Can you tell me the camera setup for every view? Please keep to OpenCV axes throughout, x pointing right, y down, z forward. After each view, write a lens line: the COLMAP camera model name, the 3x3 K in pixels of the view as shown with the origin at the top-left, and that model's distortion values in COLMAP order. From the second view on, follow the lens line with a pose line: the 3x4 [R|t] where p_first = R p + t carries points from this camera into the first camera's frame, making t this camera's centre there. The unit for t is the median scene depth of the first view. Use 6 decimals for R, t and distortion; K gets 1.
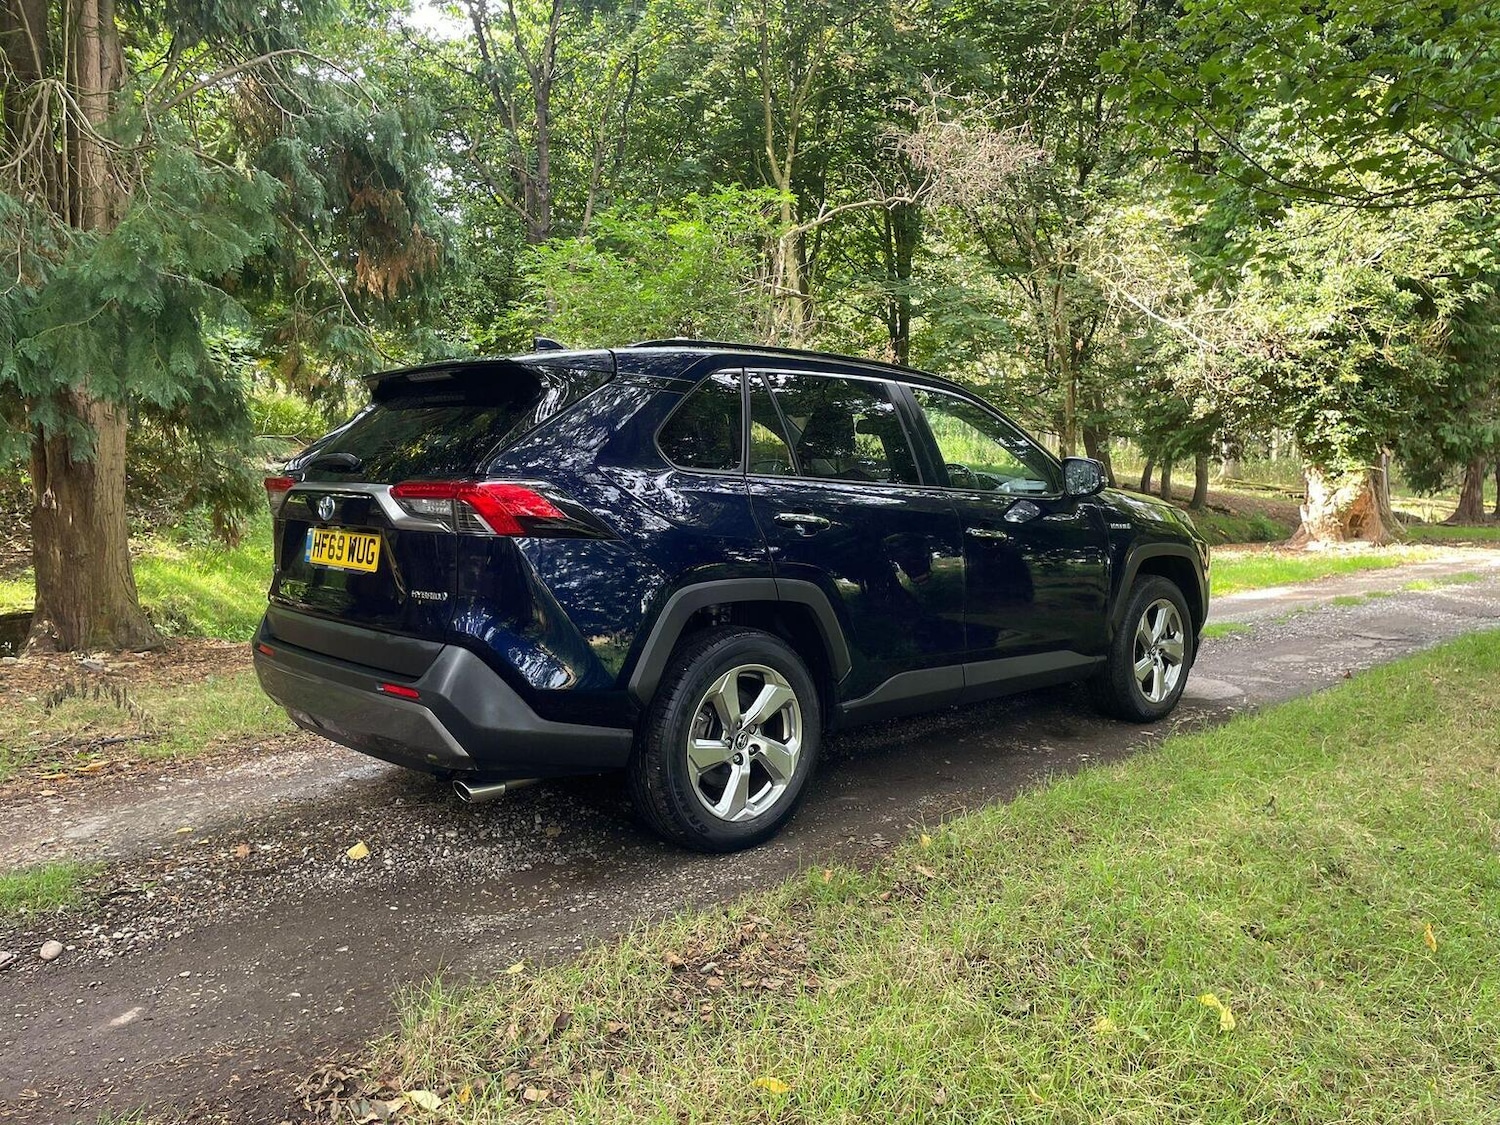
lens RADIAL K [[1123.7, 0, 756.1], [0, 1123.7, 558.2], [0, 0, 1]] dist [0.095353, -0.111563]
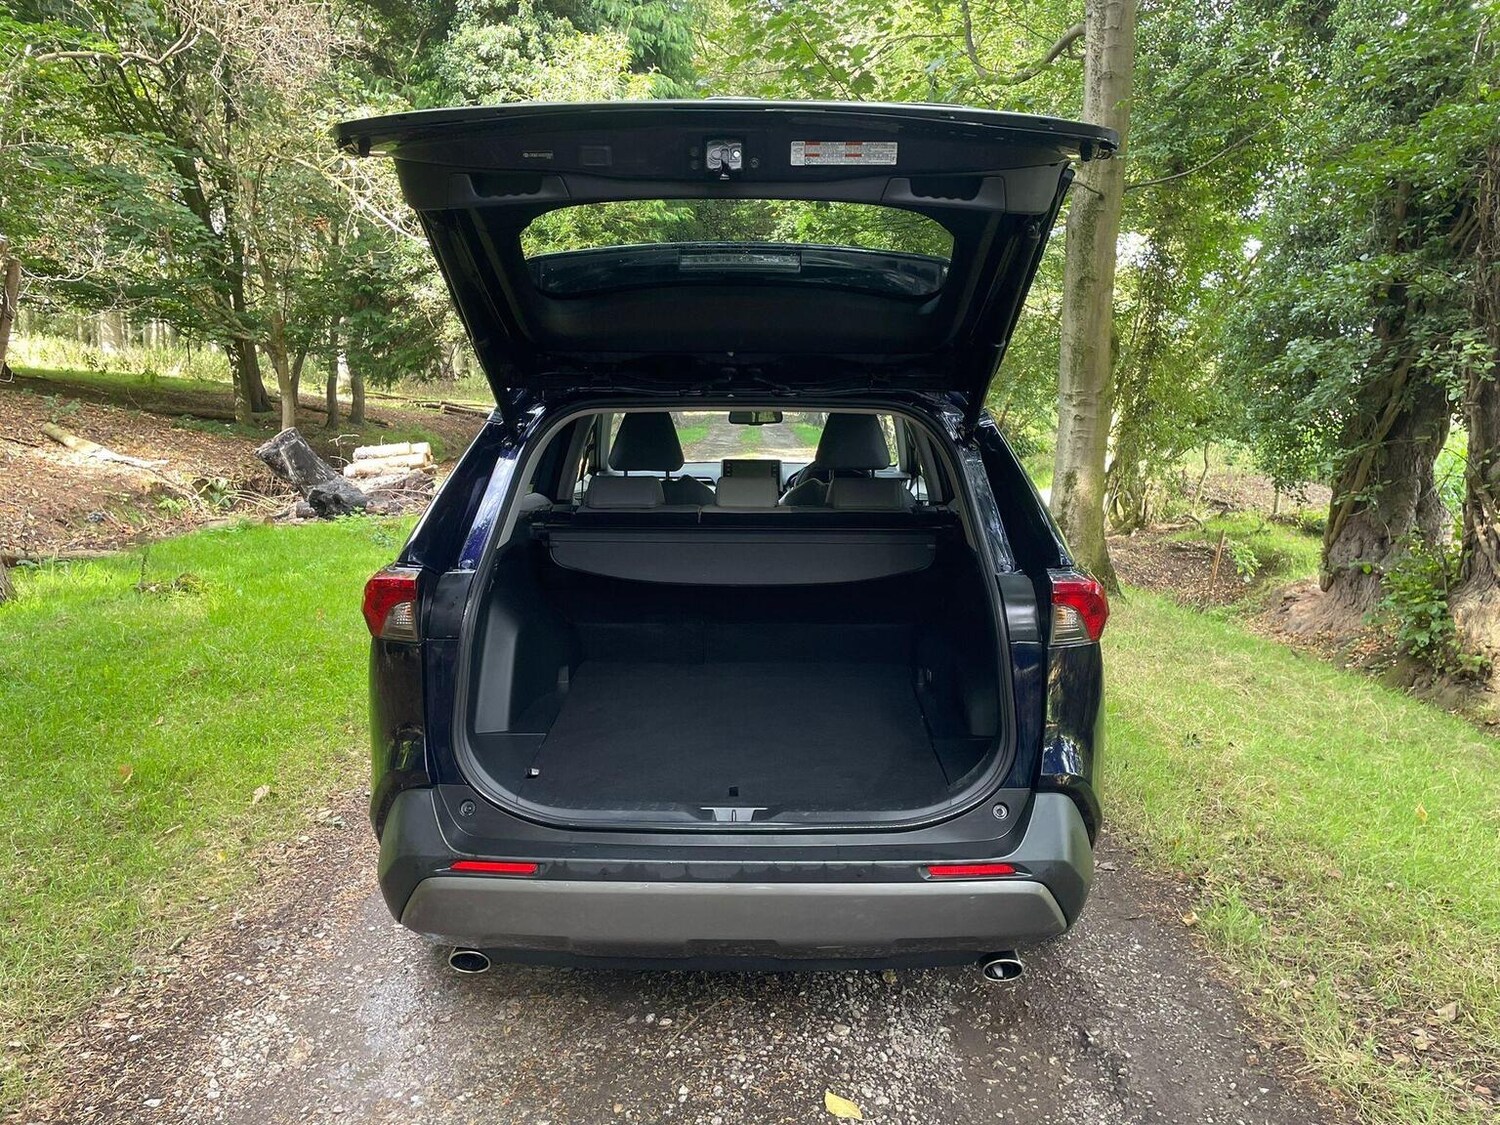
lens RADIAL K [[1133.1, 0, 753.6], [0, 1133.1, 560.0], [0, 0, 1]] dist [0.099653, -0.126347]
pose [[0.697997, -0.118942, 0.706154, -0.164034], [0.056102, 0.992161, 0.111661, -0.031101], [-0.713900, -0.038323, 0.699198, 0.105932]]
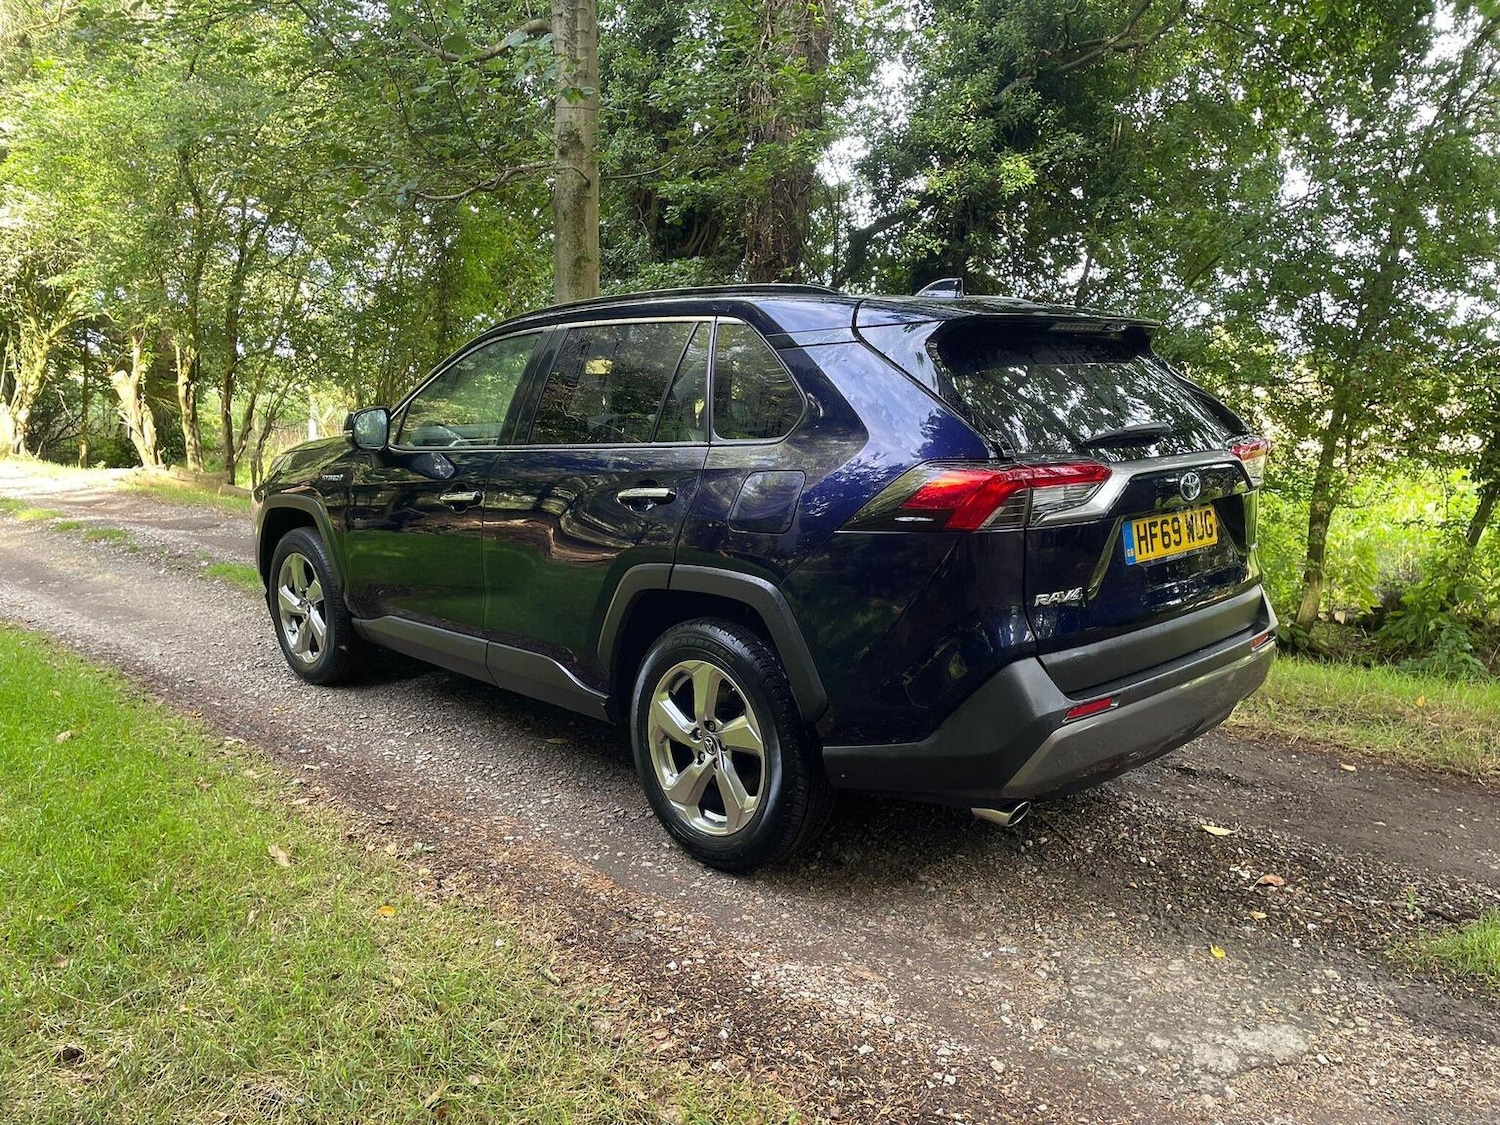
lens RADIAL K [[1136.5, 0, 750.0], [0, 1136.5, 562.5], [0, 0, 1]] dist [0.096666, -0.127863]
pose [[-0.013766, -0.170560, 0.985251, -0.247643], [0.084179, 0.981649, 0.171113, -0.032933], [-0.996356, 0.085293, 0.000844, 0.266358]]
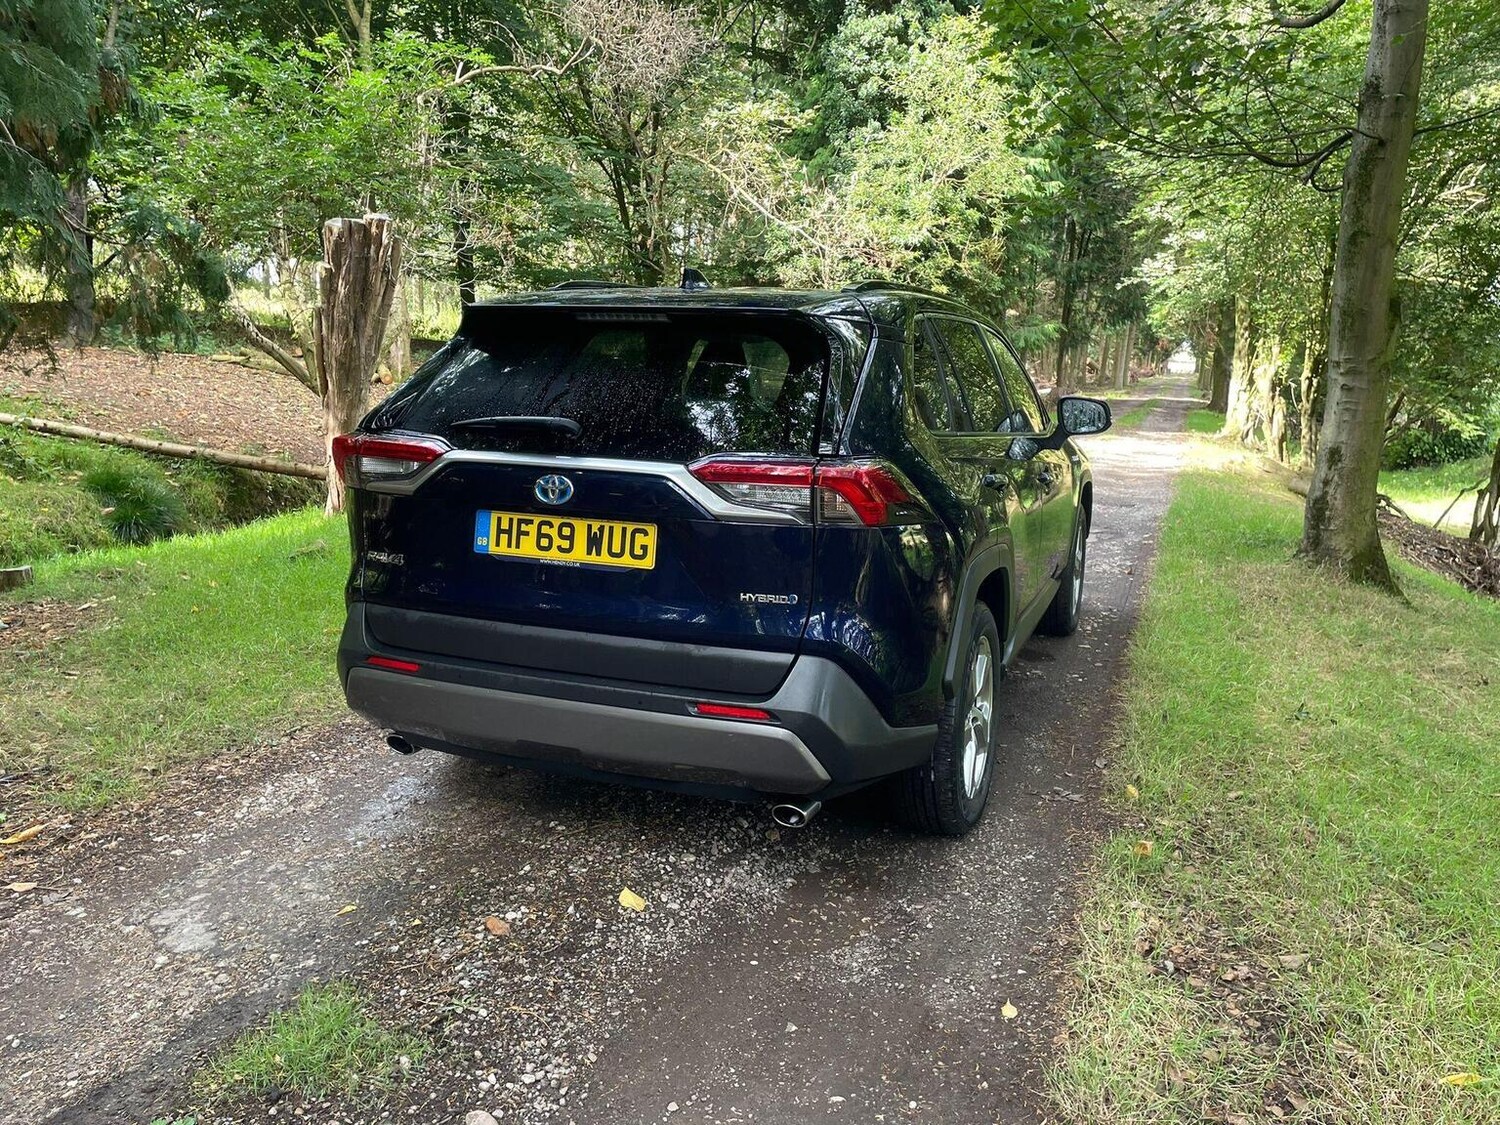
lens RADIAL K [[1123.7, 0, 756.1], [0, 1123.7, 558.2], [0, 0, 1]] dist [0.095353, -0.111563]
pose [[0.906790, -0.059258, 0.417397, -0.116053], [0.014775, 0.993931, 0.109011, -0.016003], [-0.421323, -0.092683, 0.902162, 0.044168]]
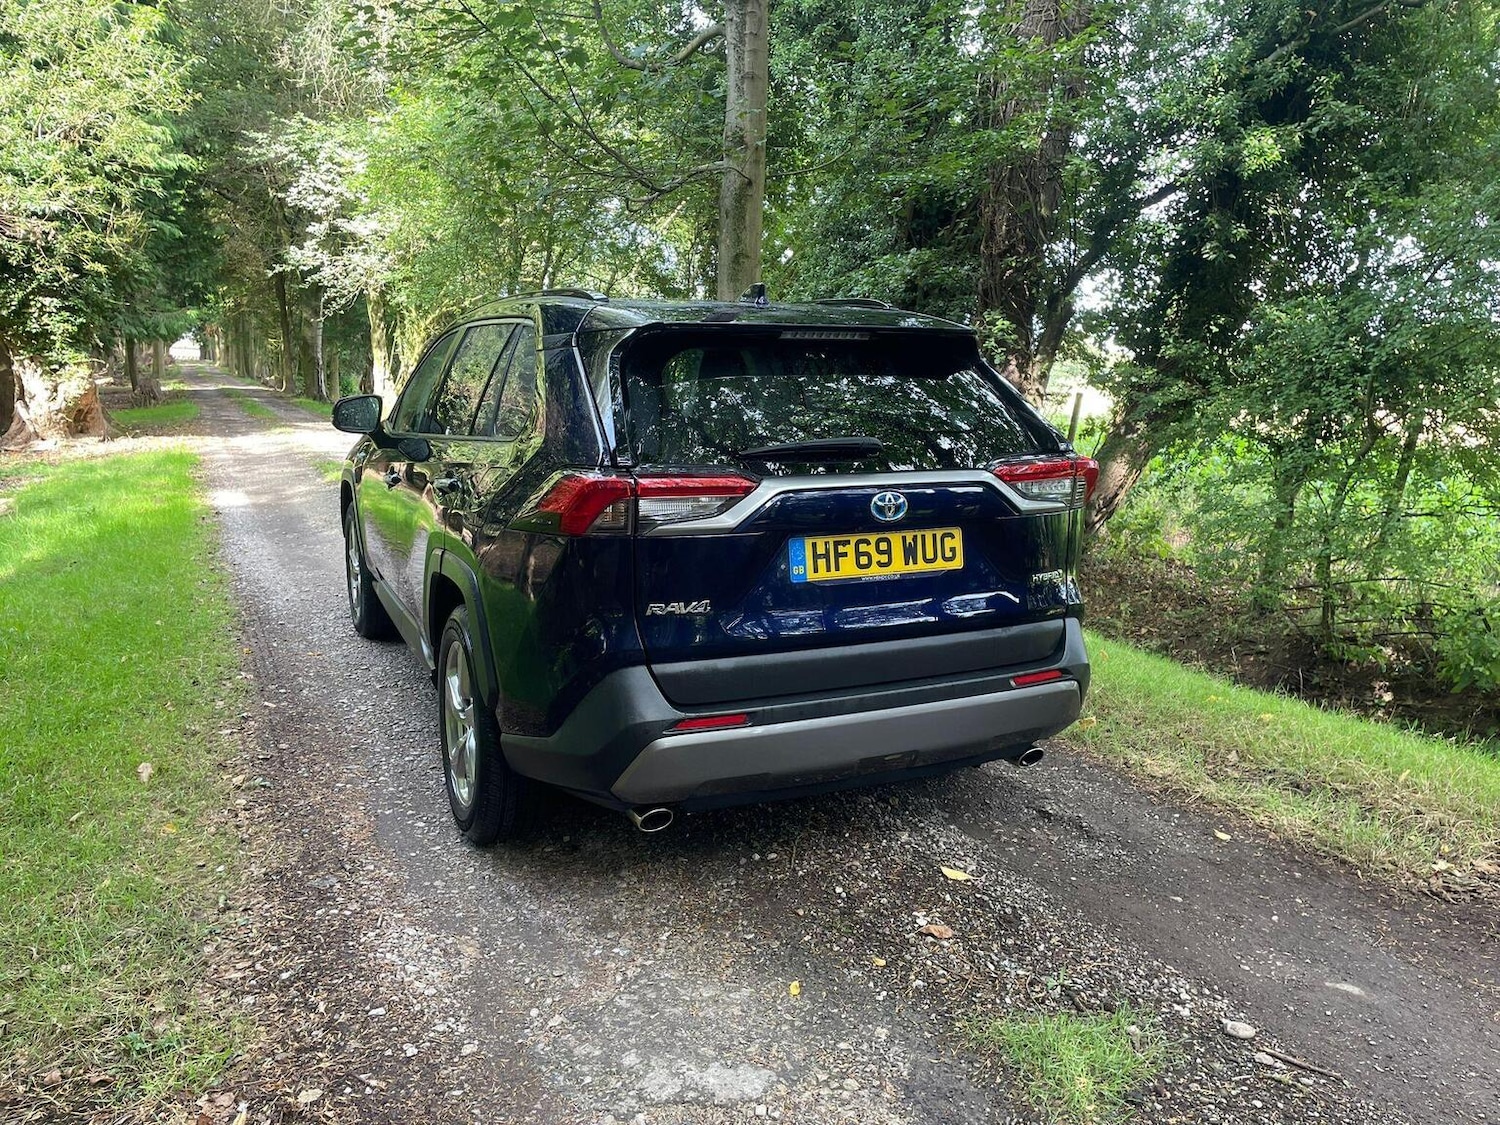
lens RADIAL K [[1133.1, 0, 753.6], [0, 1133.1, 560.0], [0, 0, 1]] dist [0.099653, -0.126347]
pose [[0.309572, -0.168255, 0.935871, -0.235706], [0.065750, 0.985652, 0.155456, -0.027901], [-0.948600, 0.013409, 0.316193, 0.166070]]
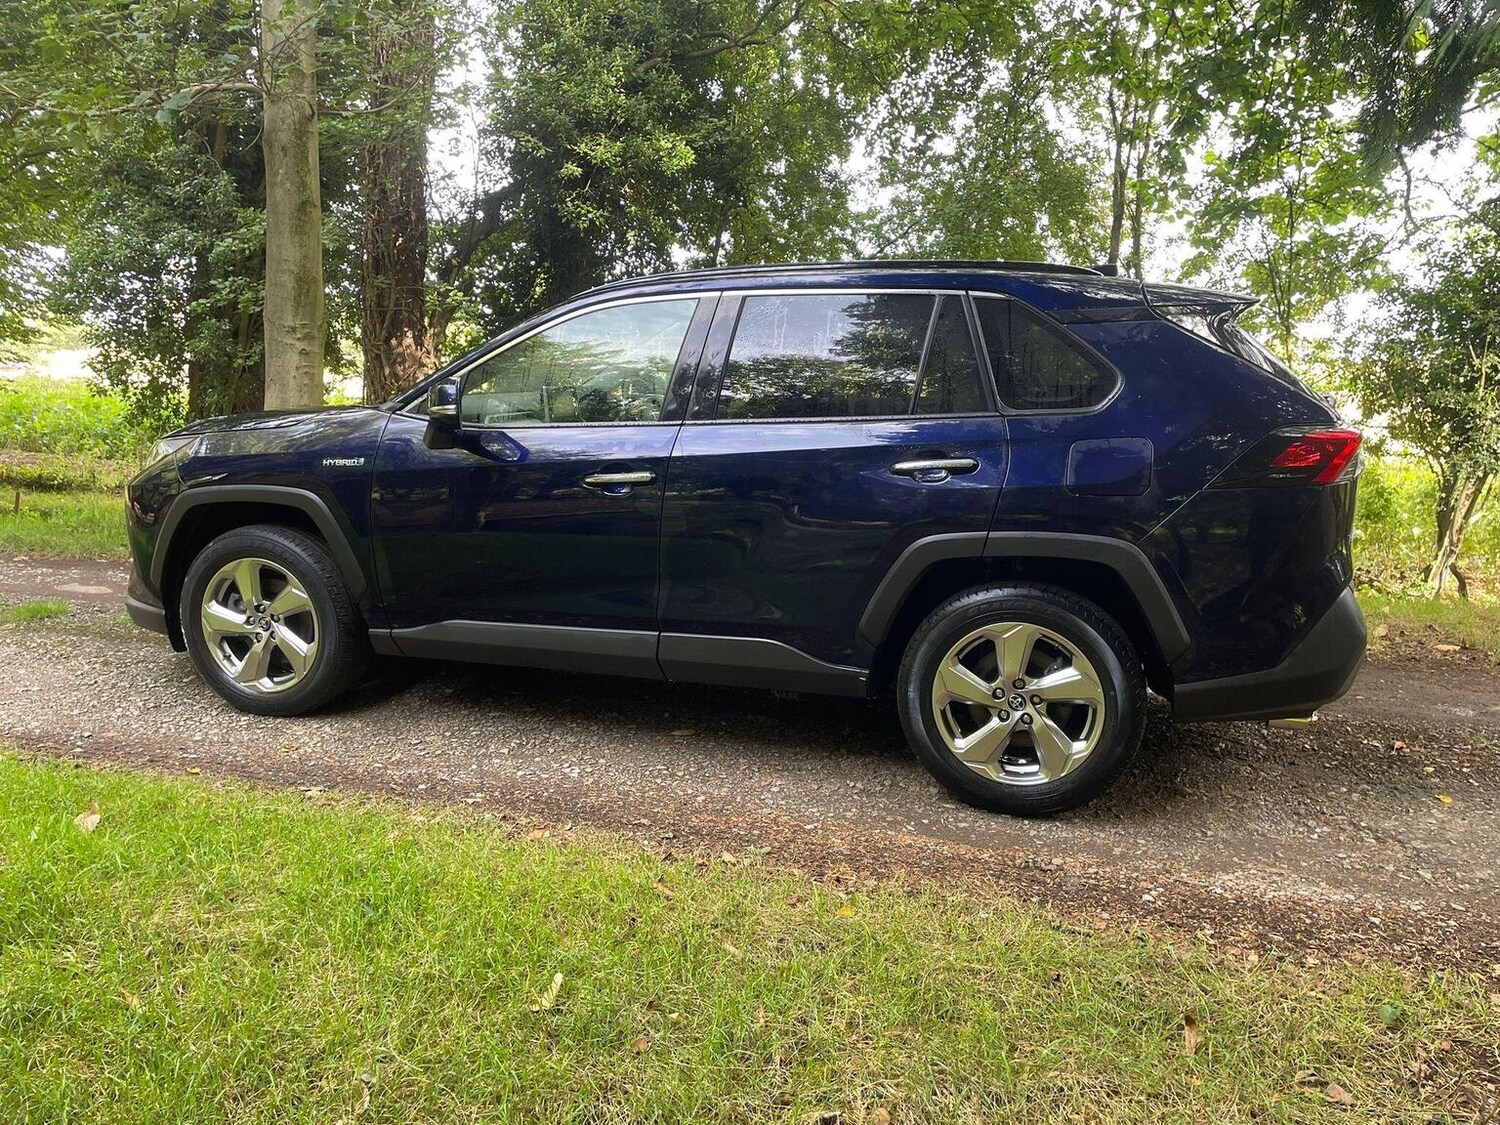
lens RADIAL K [[1123.7, 0, 756.1], [0, 1123.7, 558.2], [0, 0, 1]] dist [0.095353, -0.111563]
pose [[-0.500205, -0.173584, 0.848330, -0.207332], [0.051520, 0.971999, 0.229267, -0.043142], [-0.864373, 0.158387, -0.477256, 0.403352]]
